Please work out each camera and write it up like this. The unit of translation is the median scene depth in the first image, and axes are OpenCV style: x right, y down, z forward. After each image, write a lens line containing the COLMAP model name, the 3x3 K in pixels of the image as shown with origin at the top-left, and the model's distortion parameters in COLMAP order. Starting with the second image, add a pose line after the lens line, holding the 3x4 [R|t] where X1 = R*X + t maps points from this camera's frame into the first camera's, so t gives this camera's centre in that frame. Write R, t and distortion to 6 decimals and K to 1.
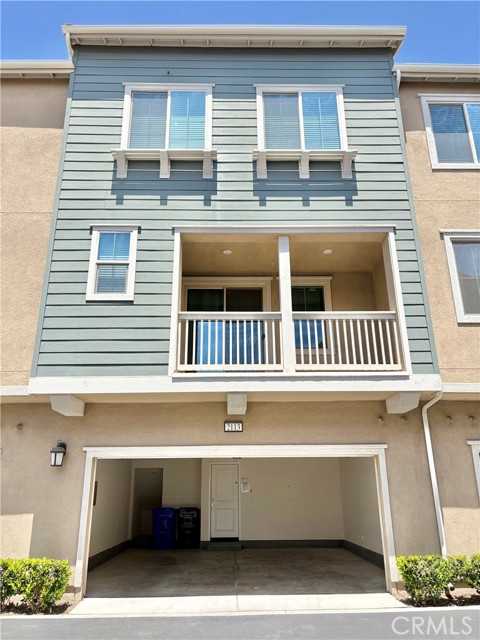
lens RADIAL K [[485.3, 0, 243.0], [0, 485.3, 335.1], [0, 0, 1]] dist [0.072622, -0.049790]
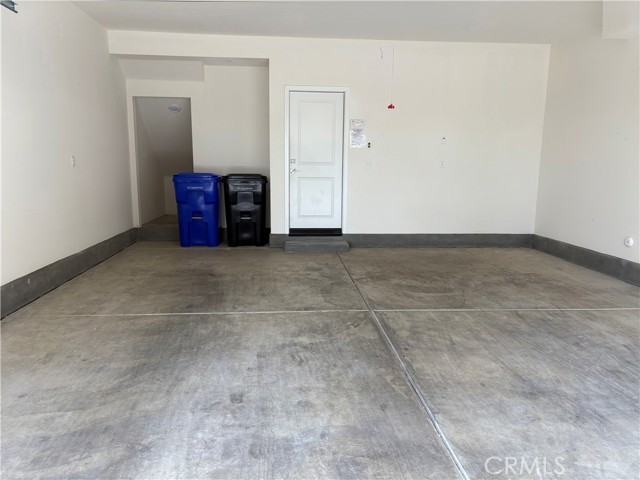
lens RADIAL K [[485.3, 0, 319.1], [0, 485.3, 241.8], [0, 0, 1]] dist [0.072622, -0.049790]
pose [[0.998514, 0.010234, 0.053535, -0.062049], [-0.033382, 0.891263, 0.452256, 0.185637], [-0.043085, -0.453371, 0.890280, 0.520762]]
